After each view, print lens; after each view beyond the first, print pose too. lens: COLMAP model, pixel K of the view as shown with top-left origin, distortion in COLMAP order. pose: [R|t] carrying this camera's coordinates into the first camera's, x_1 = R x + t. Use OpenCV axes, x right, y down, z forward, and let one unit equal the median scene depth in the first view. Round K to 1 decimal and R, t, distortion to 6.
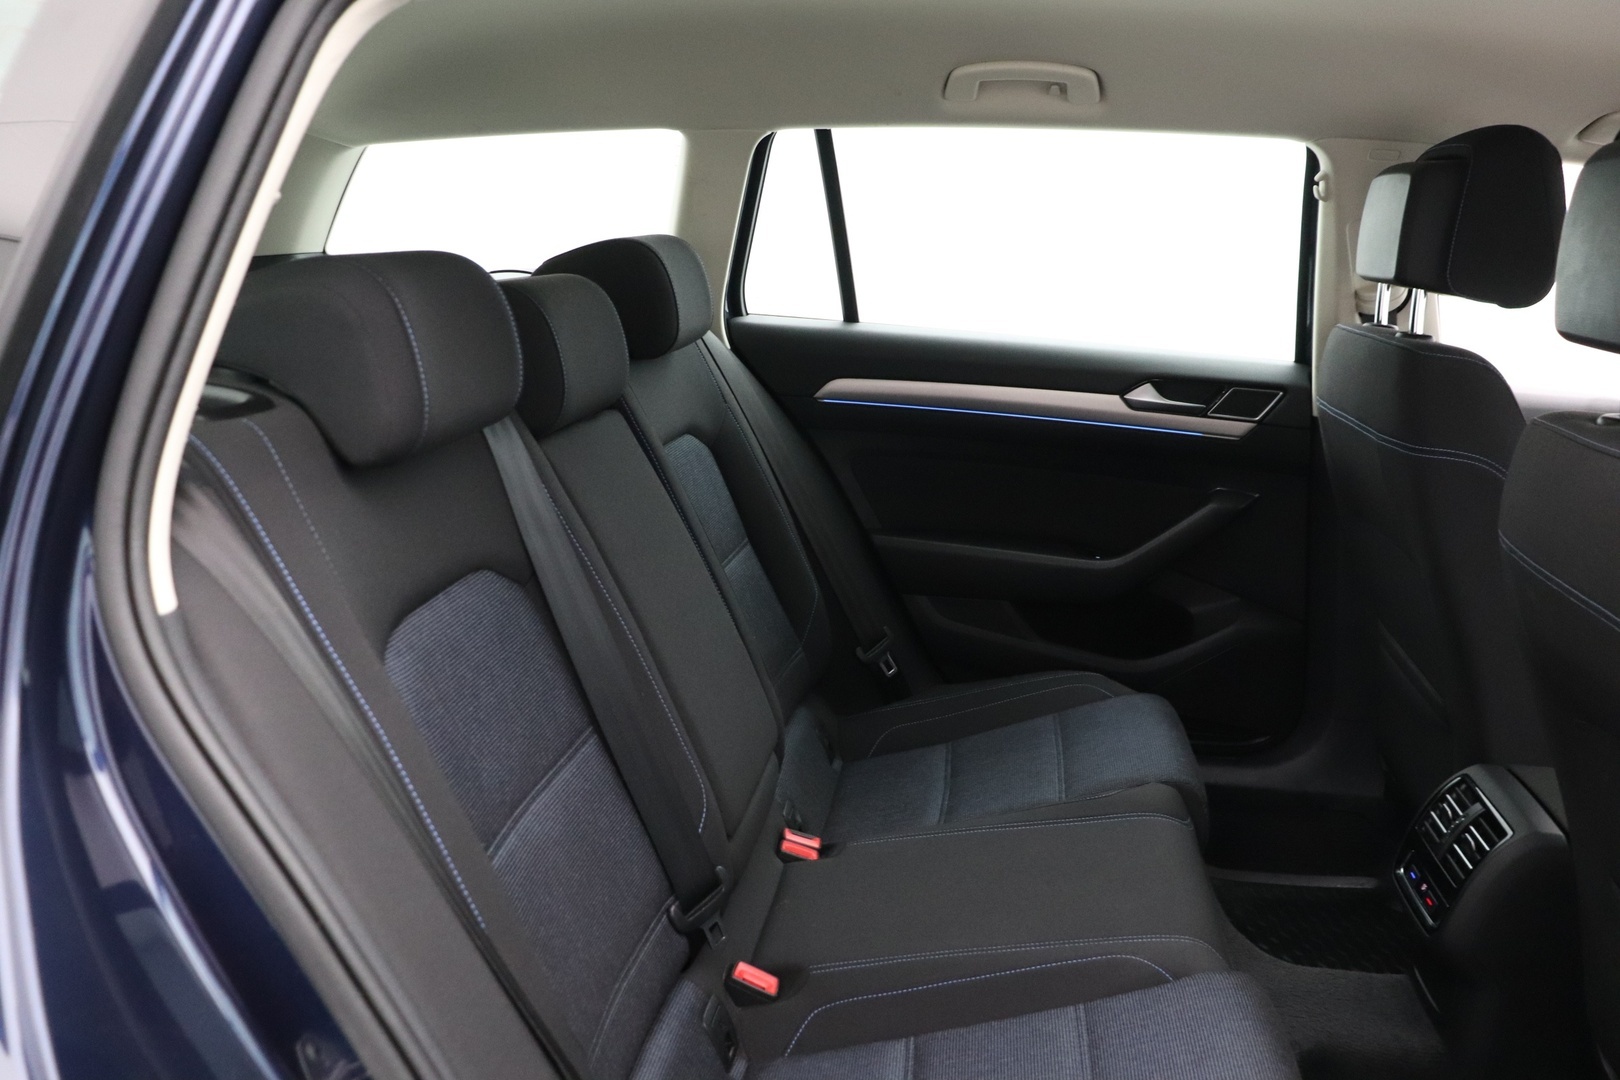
lens RADIAL K [[1324.0, 0, 810.0], [0, 1324.0, 540.0], [0, 0, 1]] dist [-0.183114, 0.146994]
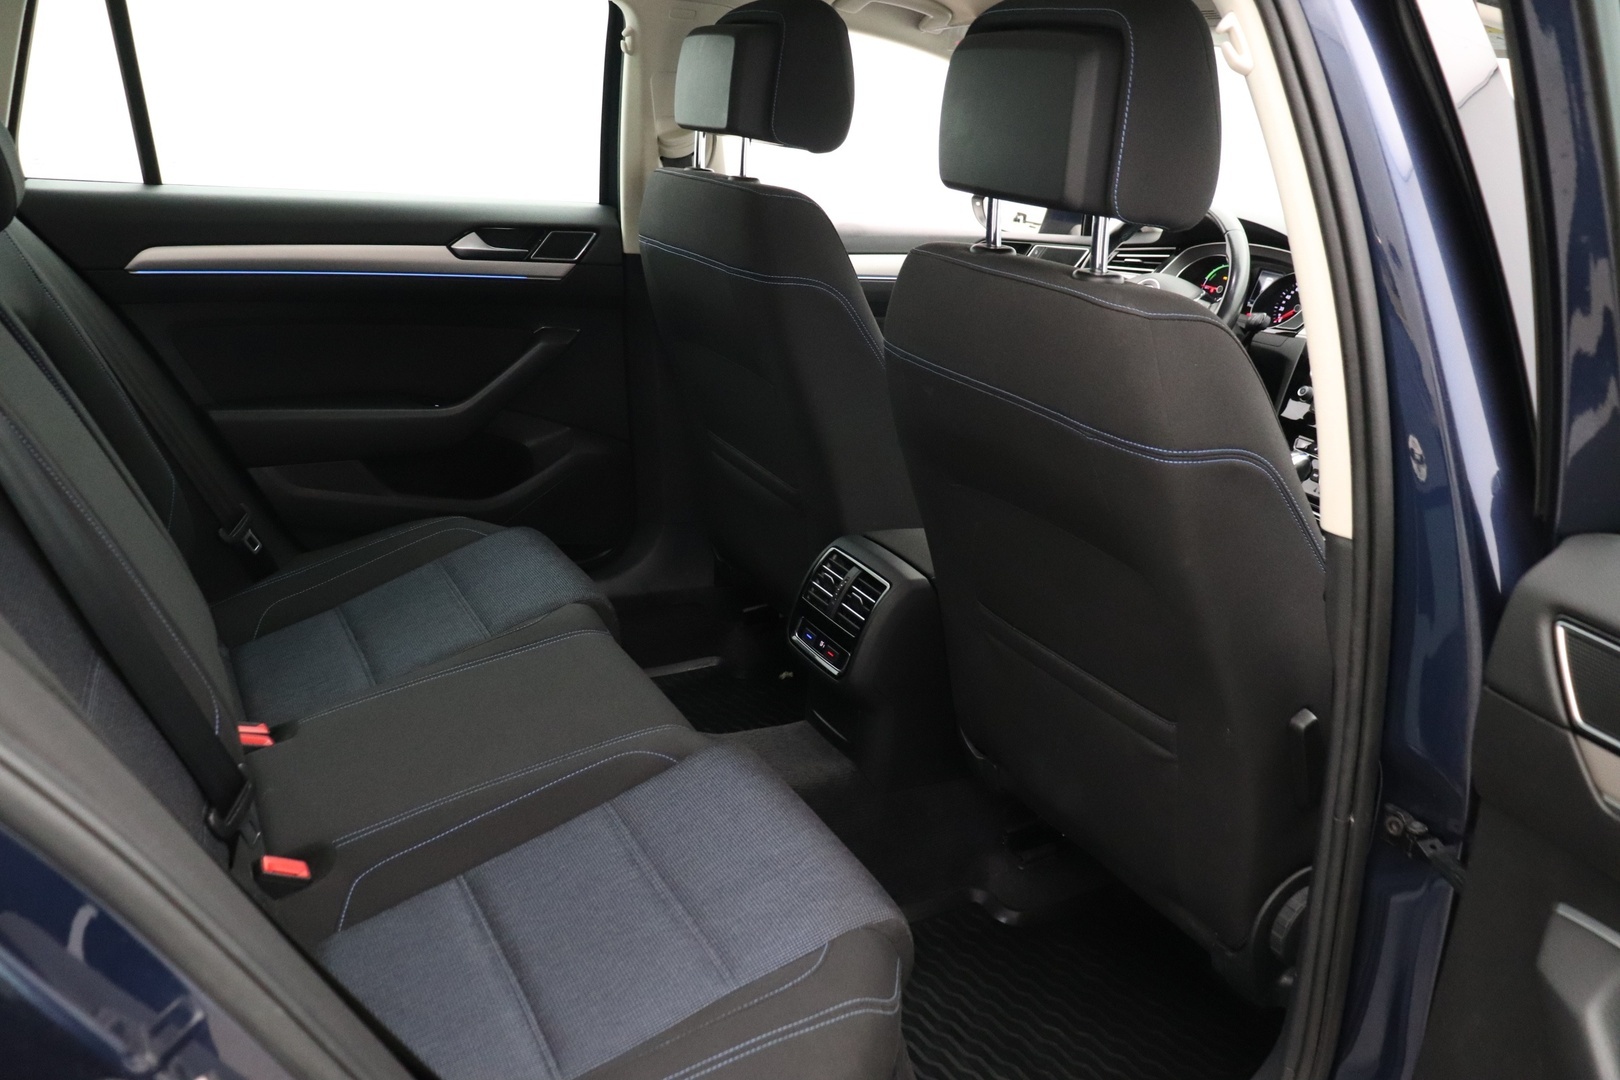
lens RADIAL K [[1324.0, 0, 810.0], [0, 1324.0, 540.0], [0, 0, 1]] dist [-0.183114, 0.146994]
pose [[0.804922, -0.168666, 0.568904, -0.167811], [0.097851, 0.983355, 0.153096, -0.012694], [-0.585257, -0.067562, 0.808028, -0.002145]]
